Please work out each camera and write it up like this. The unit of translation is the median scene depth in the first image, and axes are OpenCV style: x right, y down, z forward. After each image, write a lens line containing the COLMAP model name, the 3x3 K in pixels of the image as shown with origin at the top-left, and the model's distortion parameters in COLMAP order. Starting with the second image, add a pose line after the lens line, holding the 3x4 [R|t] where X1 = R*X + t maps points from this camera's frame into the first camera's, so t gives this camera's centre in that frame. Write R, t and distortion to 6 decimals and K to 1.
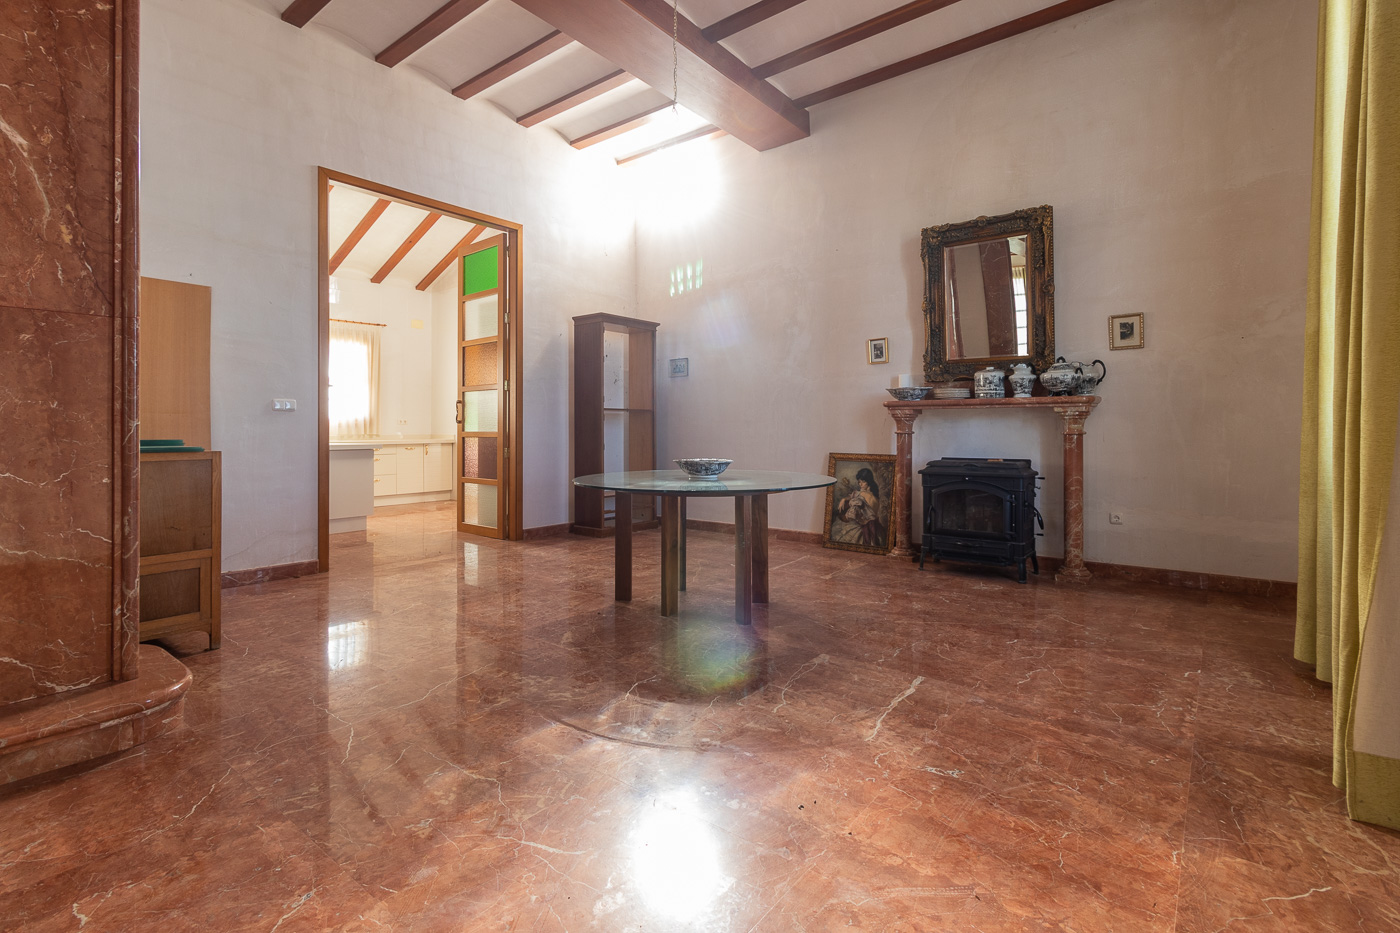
lens RADIAL K [[655.1, 0, 700.4], [0, 655.1, 426.2], [0, 0, 1]] dist [-0.000077, 0.000811]
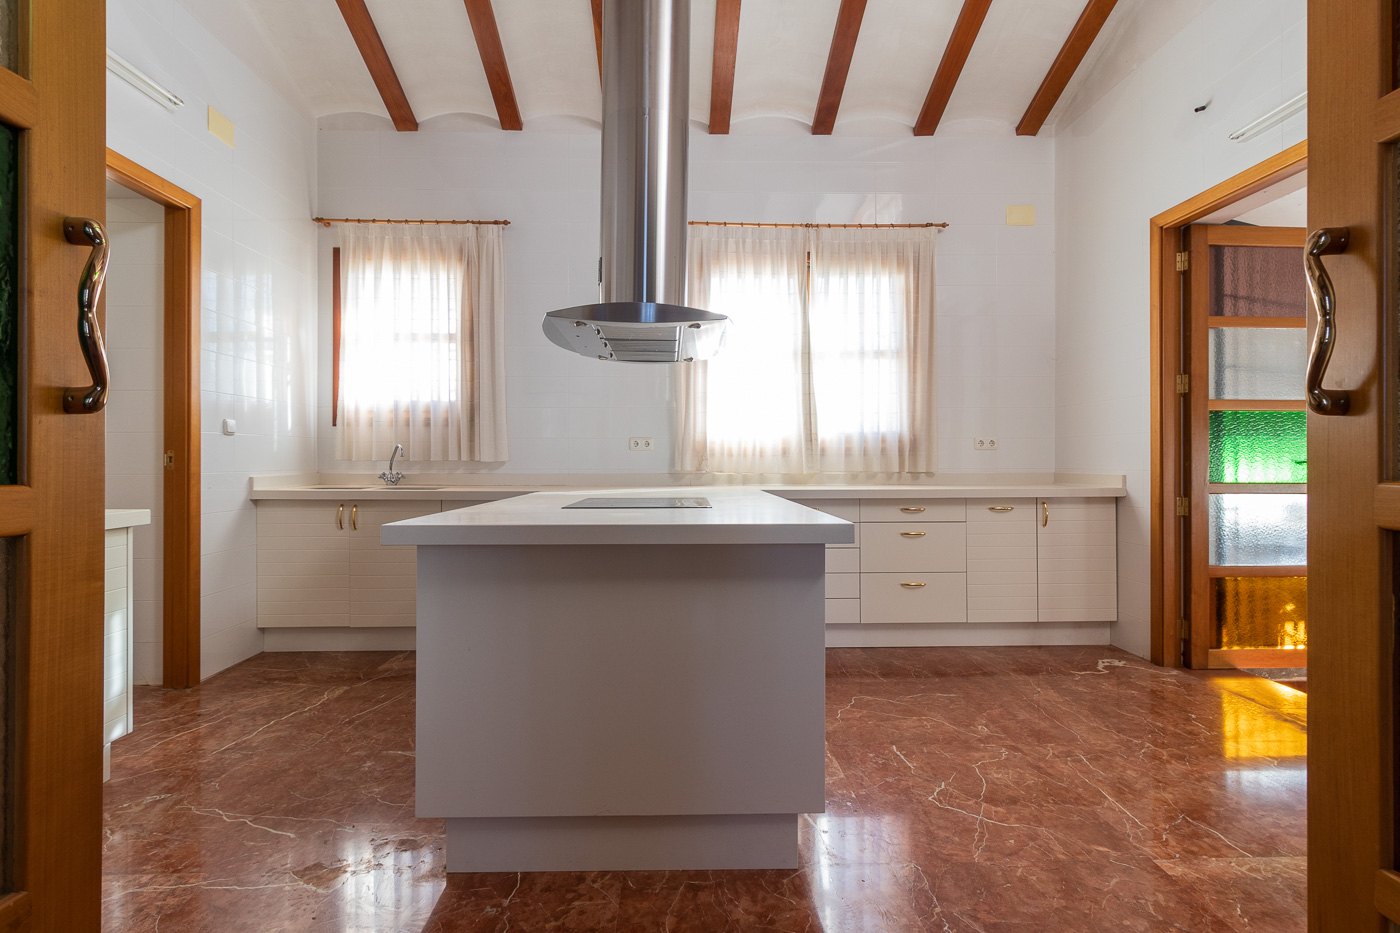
lens RADIAL K [[646.3, 0, 700.7], [0, 646.3, 443.9], [0, 0, 1]] dist [-0.001507, -0.000227]
pose [[0.637430, -0.010090, -0.770442, -0.254210], [-0.000404, 0.999910, -0.013430, -0.000464], [0.770508, 0.008871, 0.637369, 0.601563]]
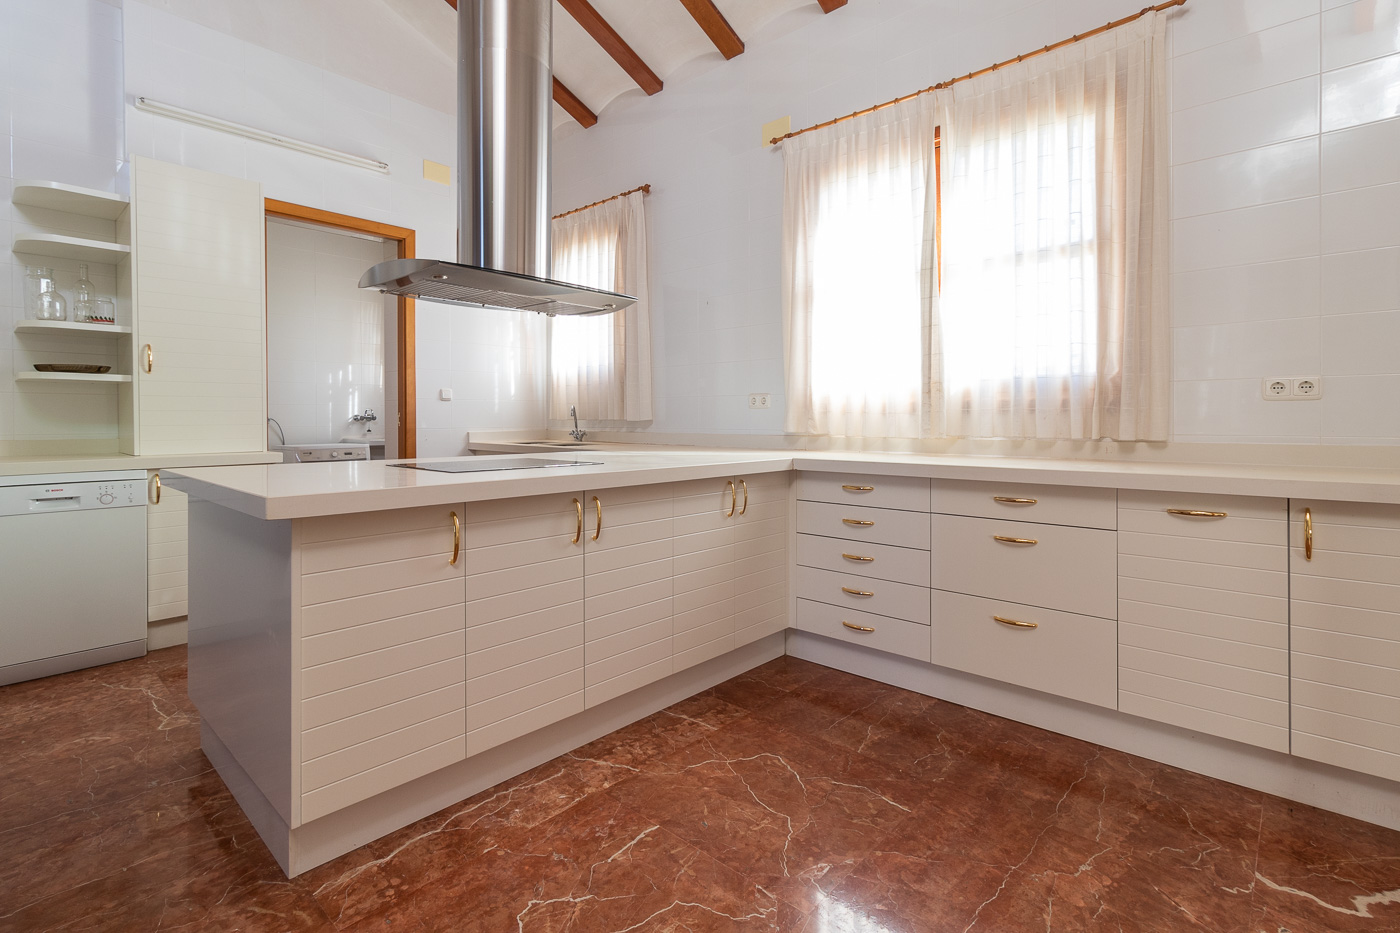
lens RADIAL K [[663.0, 0, 701.6], [0, 663.0, 410.7], [0, 0, 1]] dist [0.000321, 0.000285]
pose [[-0.073096, -0.001751, -0.997323, -0.220836], [0.008477, 0.999961, -0.002377, 0.000040], [0.997289, -0.008628, -0.073079, 0.842732]]
